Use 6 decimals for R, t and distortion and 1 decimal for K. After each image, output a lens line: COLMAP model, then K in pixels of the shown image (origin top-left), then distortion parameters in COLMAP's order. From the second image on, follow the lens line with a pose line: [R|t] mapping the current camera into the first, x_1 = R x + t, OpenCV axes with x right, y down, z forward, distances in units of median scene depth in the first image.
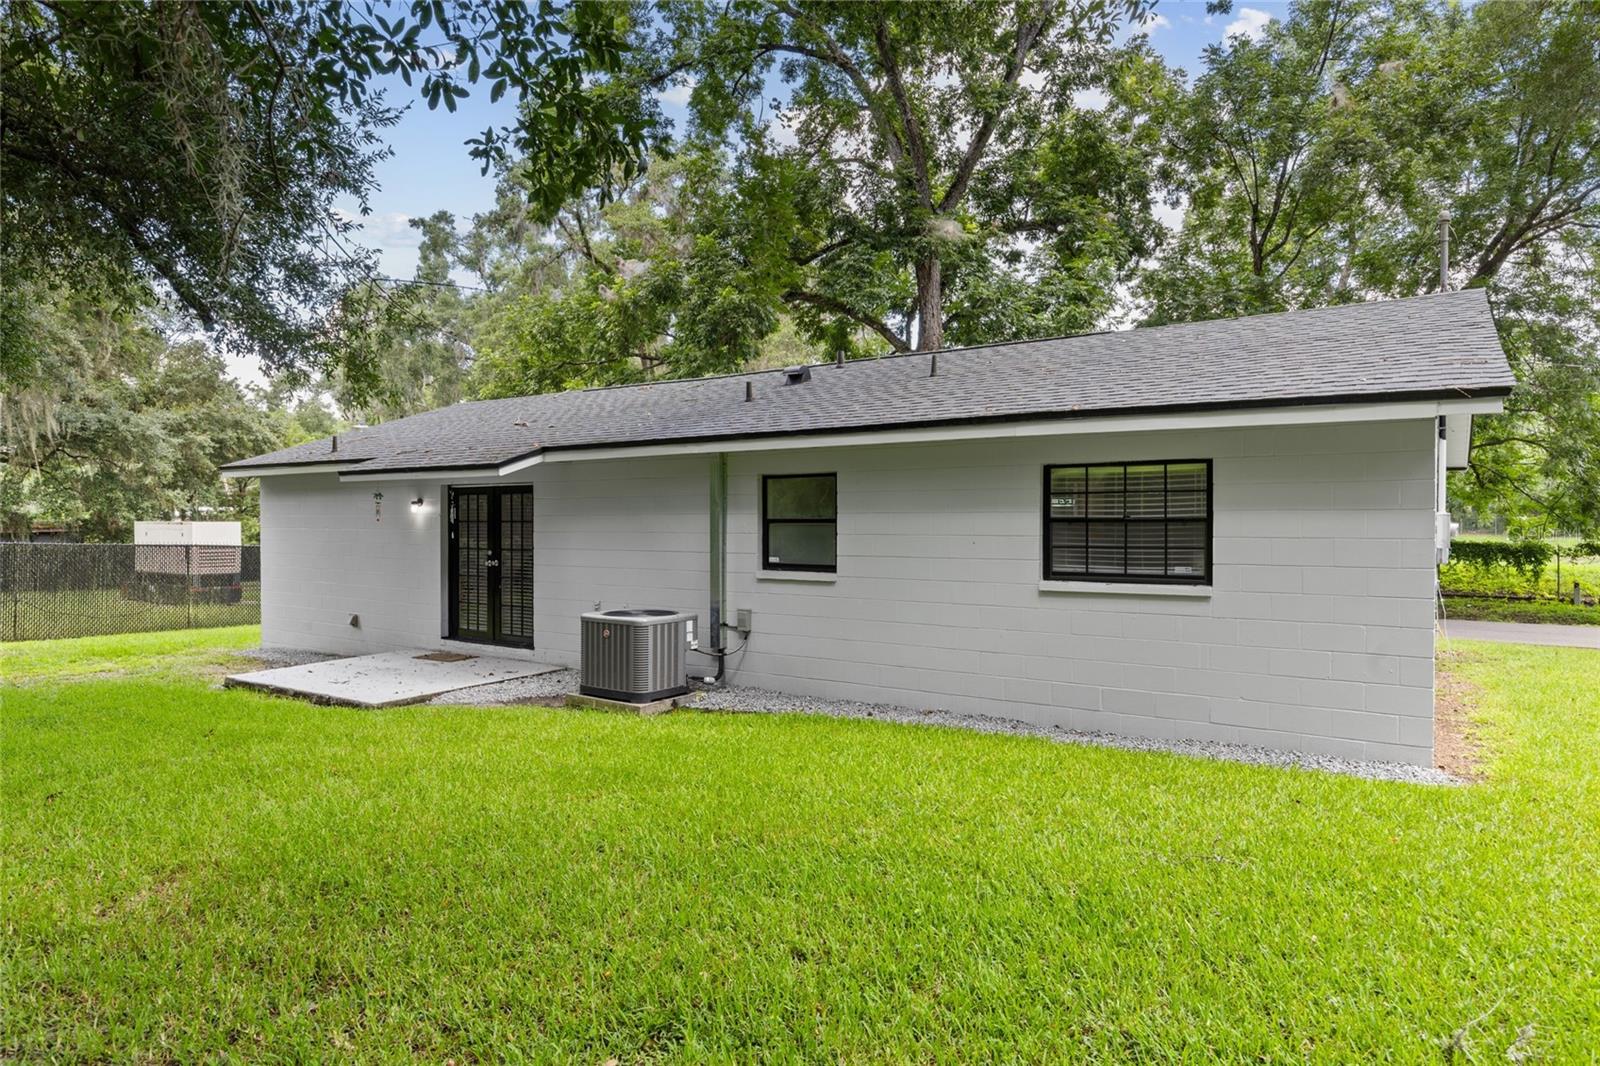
lens RADIAL K [[970.4, 0, 800.0], [0, 970.4, 533.0], [0, 0, 1]] dist [-0.002225, -0.000455]
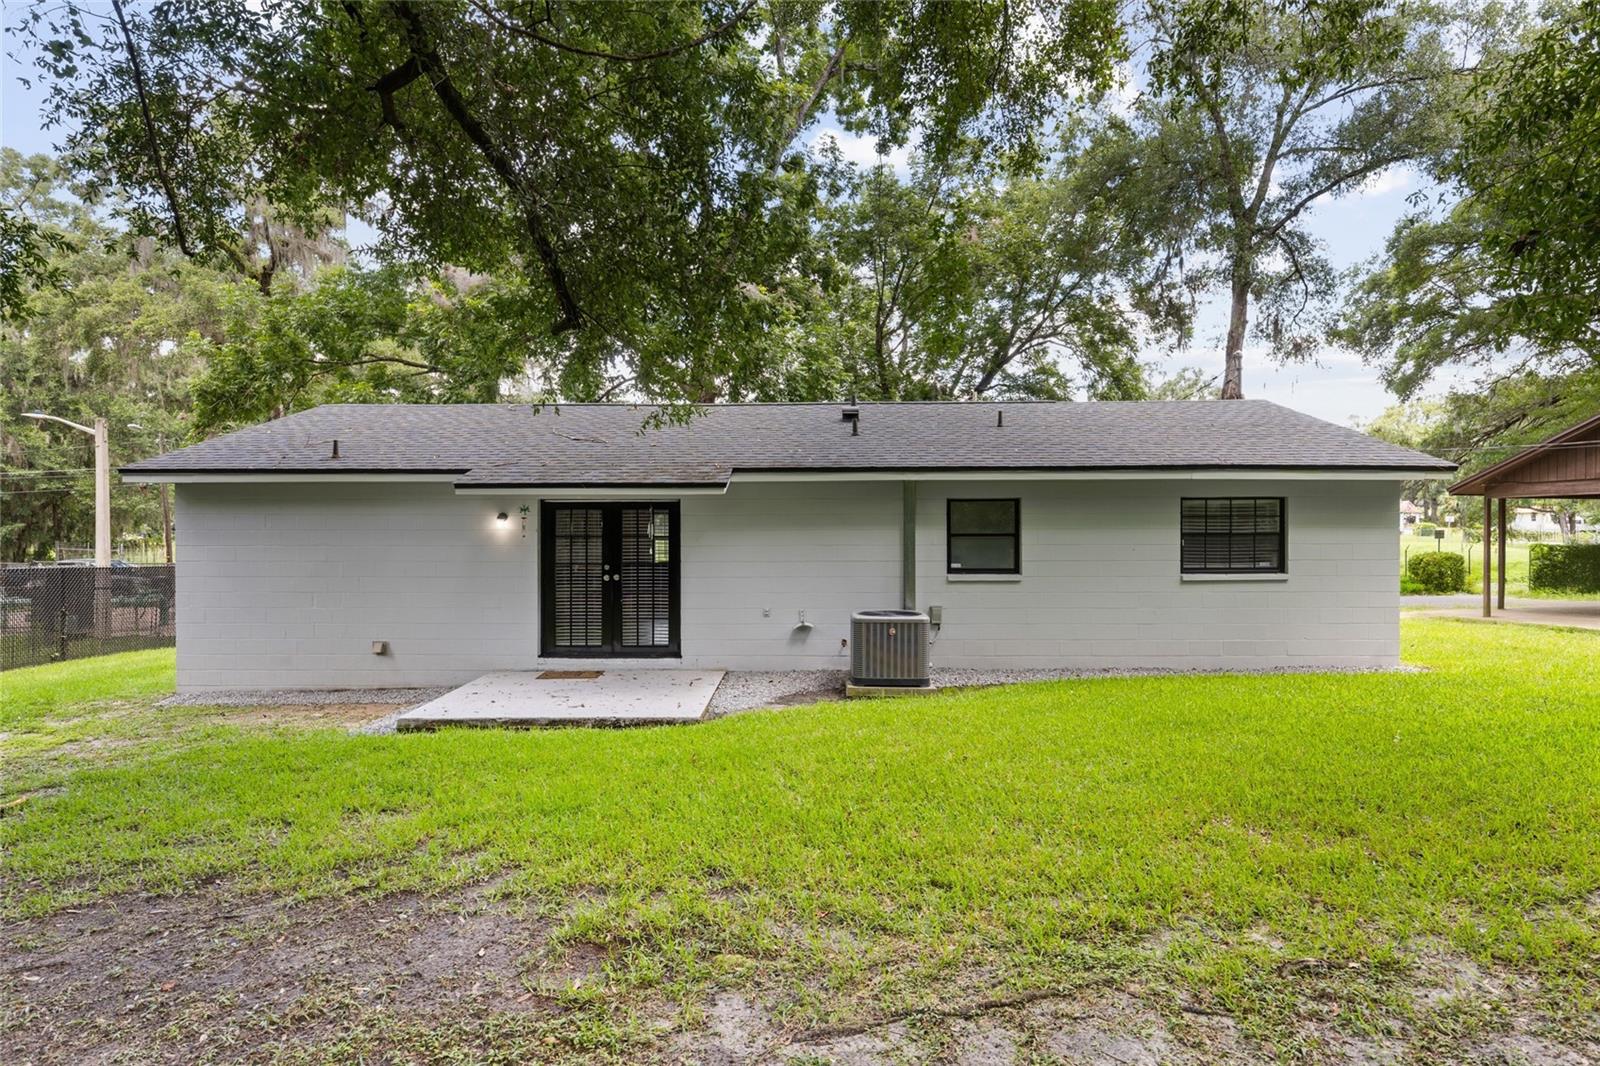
lens RADIAL K [[850.8, 0, 798.1], [0, 850.8, 528.7], [0, 0, 1]] dist [0.000908, 0.000124]
pose [[0.830031, -0.004178, 0.557701, -0.821812], [0.009491, 0.999933, -0.006634, -0.015522], [-0.557636, 0.010799, 0.830015, 0.188736]]
